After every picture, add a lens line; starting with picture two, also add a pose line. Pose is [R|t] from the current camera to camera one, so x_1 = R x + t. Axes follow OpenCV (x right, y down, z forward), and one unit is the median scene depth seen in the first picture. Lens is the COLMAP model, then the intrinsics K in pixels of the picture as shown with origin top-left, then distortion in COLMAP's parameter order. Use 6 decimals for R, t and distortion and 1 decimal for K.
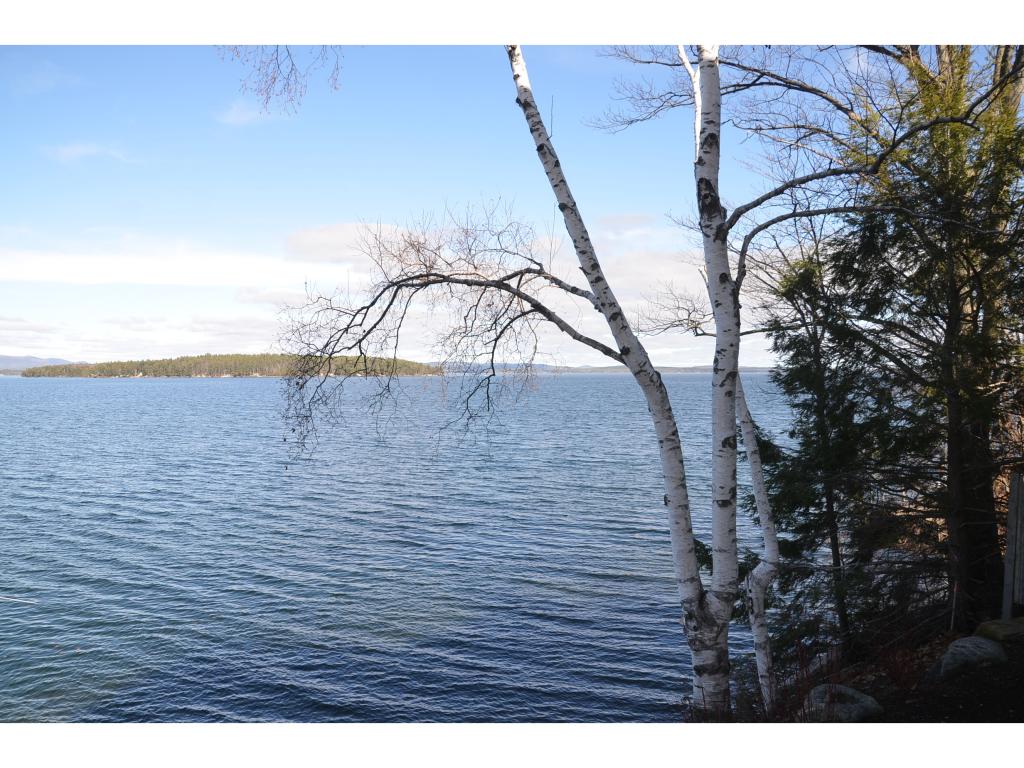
lens RADIAL K [[797.2, 0, 512.0], [0, 797.2, 384.0], [0, 0, 1]] dist [-0.151405, 0.129678]
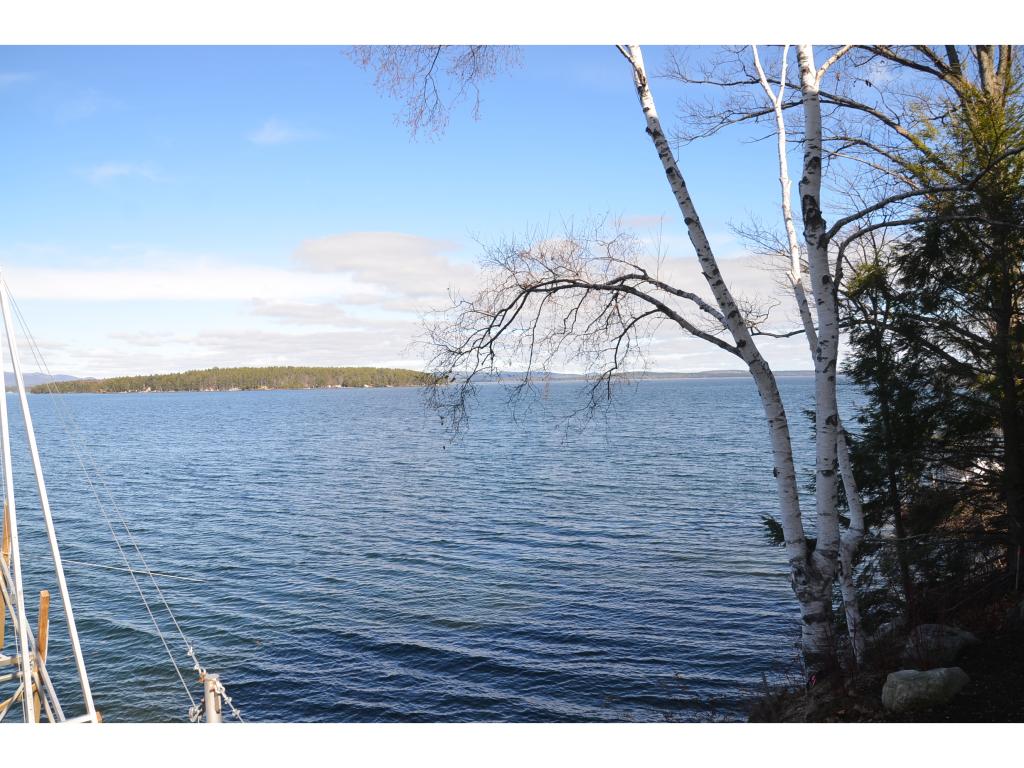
lens RADIAL K [[797.2, 0, 512.0], [0, 797.2, 384.0], [0, 0, 1]] dist [-0.151405, 0.129678]
pose [[0.999799, -0.017285, -0.010142, -0.178632], [0.017177, 0.999796, -0.010651, 0.023519], [0.010324, 0.010474, 0.999892, -0.154254]]
